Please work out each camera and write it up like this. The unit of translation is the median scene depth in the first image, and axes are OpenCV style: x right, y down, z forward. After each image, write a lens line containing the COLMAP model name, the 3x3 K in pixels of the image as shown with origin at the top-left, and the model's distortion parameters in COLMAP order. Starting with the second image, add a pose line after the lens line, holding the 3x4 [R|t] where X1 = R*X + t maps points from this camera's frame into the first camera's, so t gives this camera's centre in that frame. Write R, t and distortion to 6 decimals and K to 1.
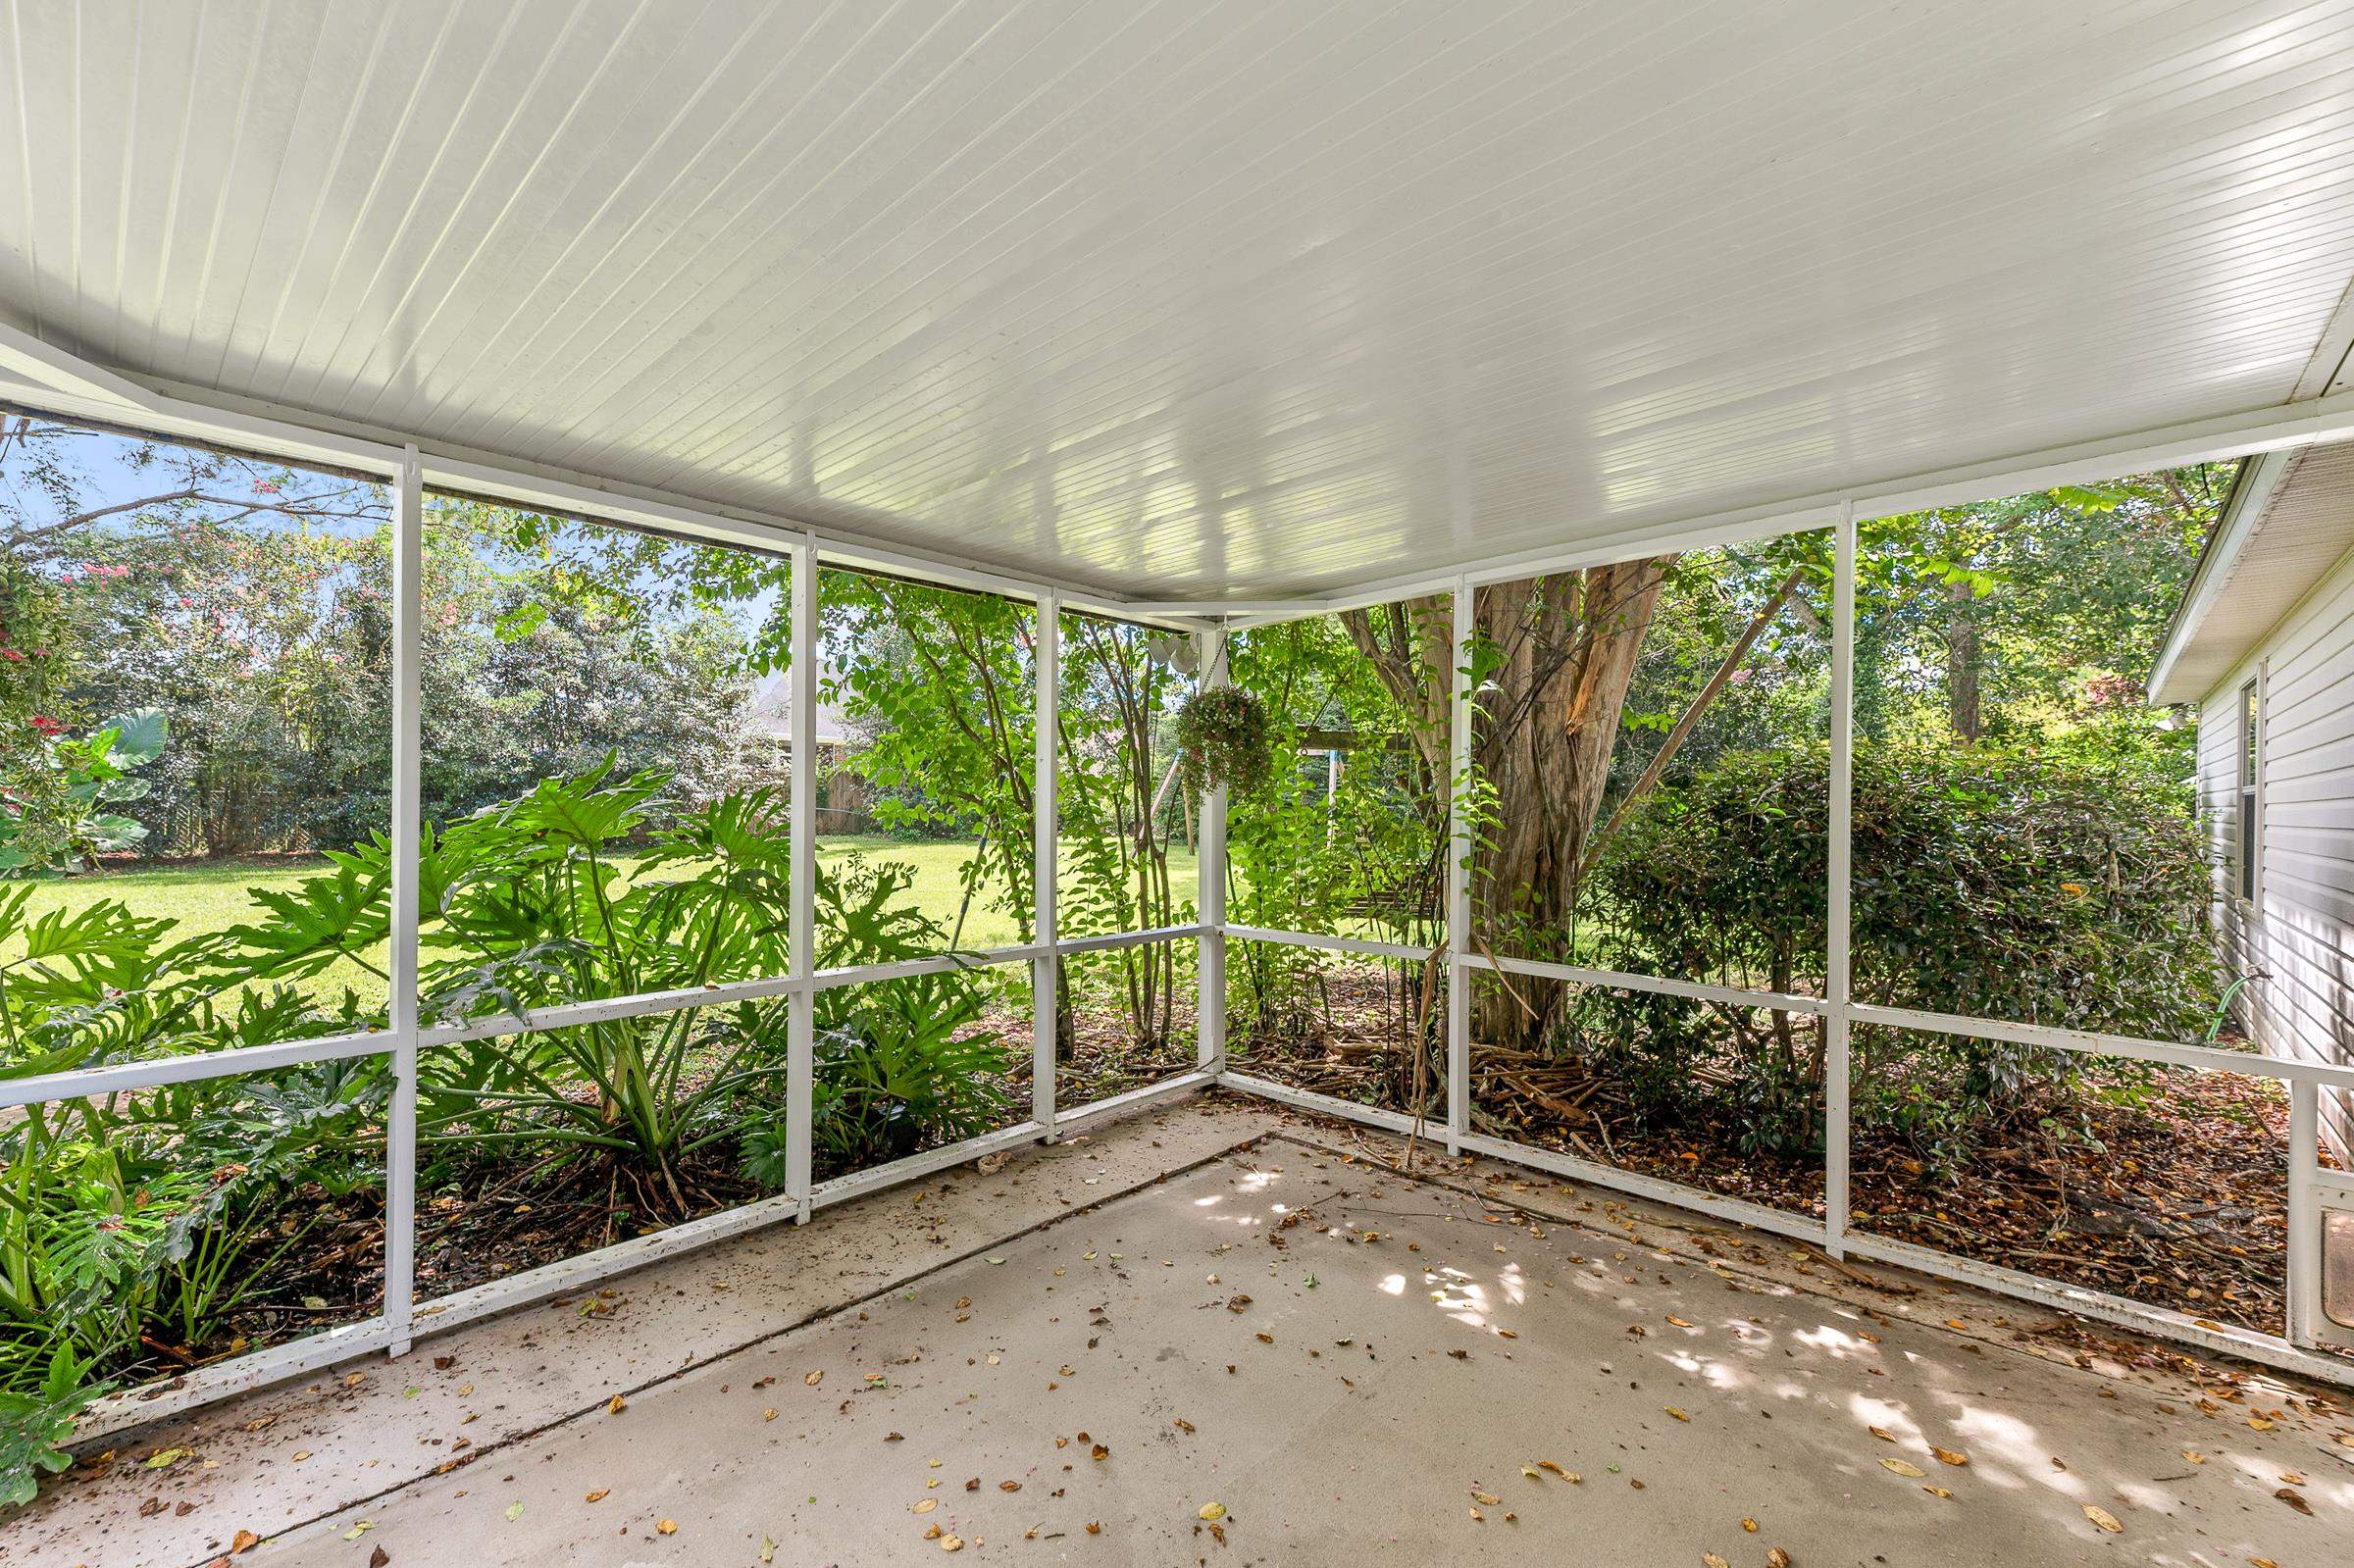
lens RADIAL K [[990.4, 0, 1155.9], [0, 990.4, 796.2], [0, 0, 1]] dist [0.002510, 0.000110]
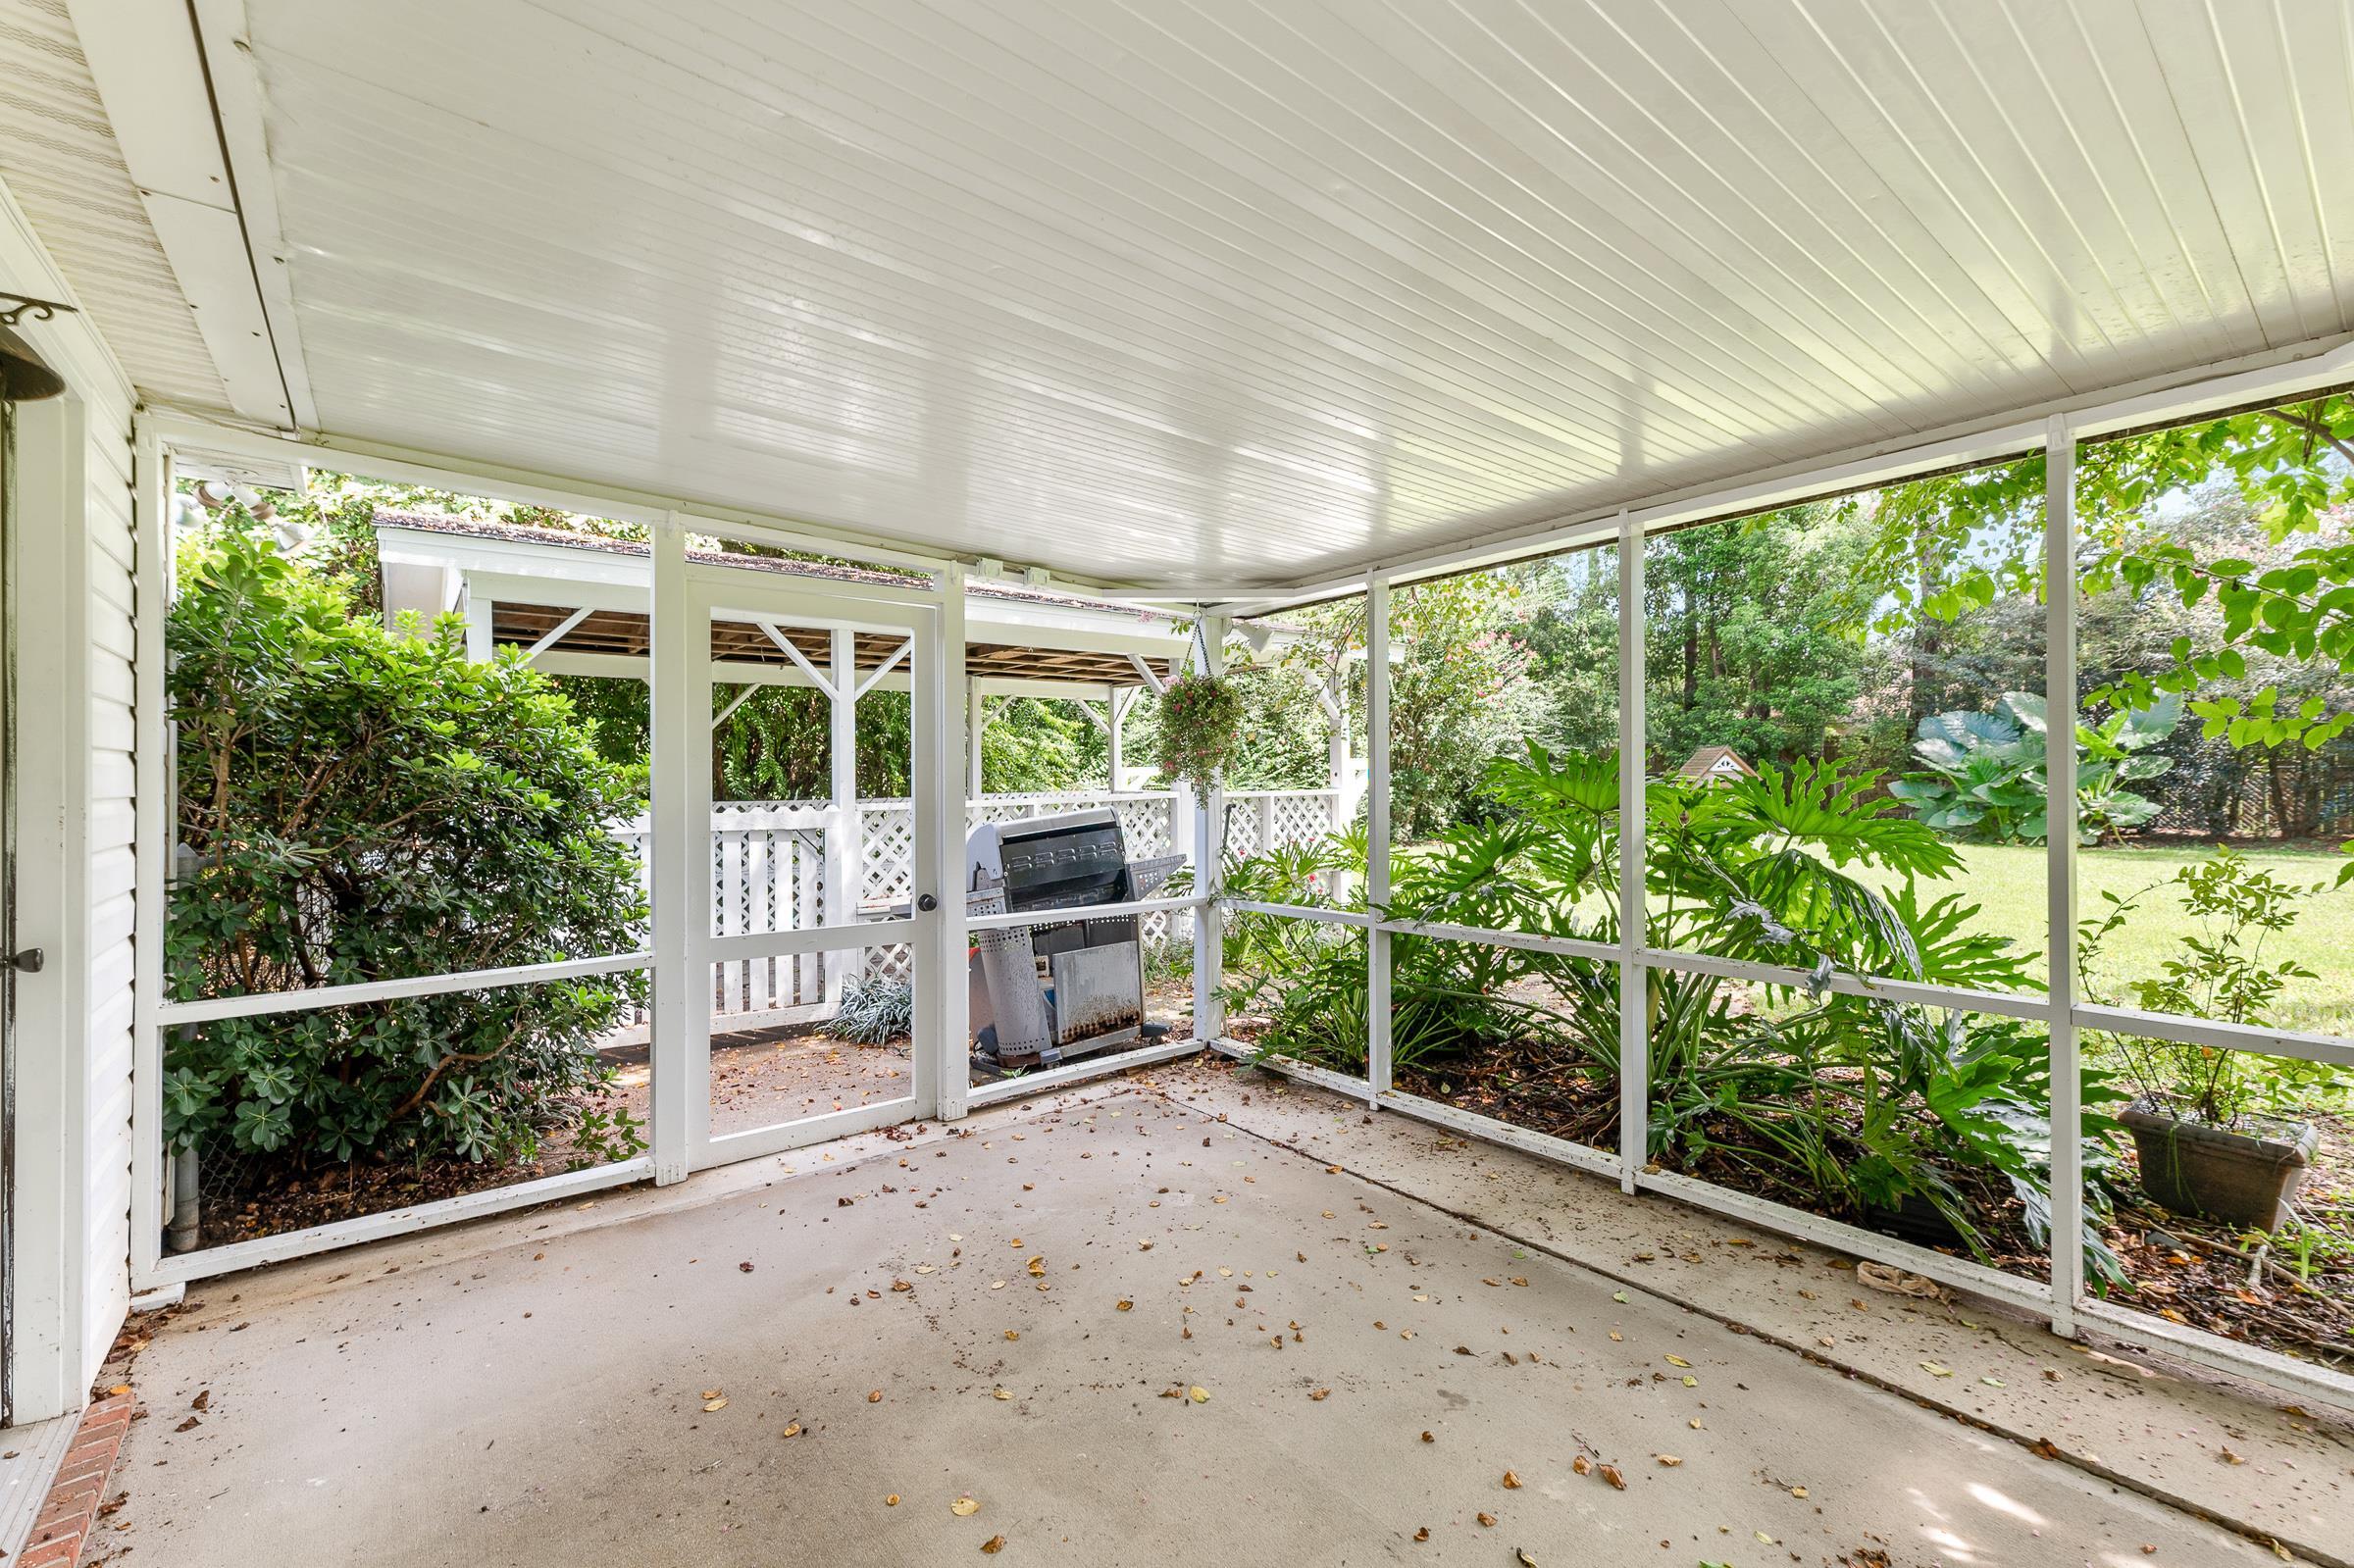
lens RADIAL K [[990.4, 0, 1168.6], [0, 990.4, 784.2], [0, 0, 1]] dist [0.002510, 0.000110]
pose [[-0.145197, -0.001465, -0.989402, 0.717965], [0.012569, 0.999915, -0.003325, 0.008238], [0.989323, -0.012918, -0.145167, 0.681184]]
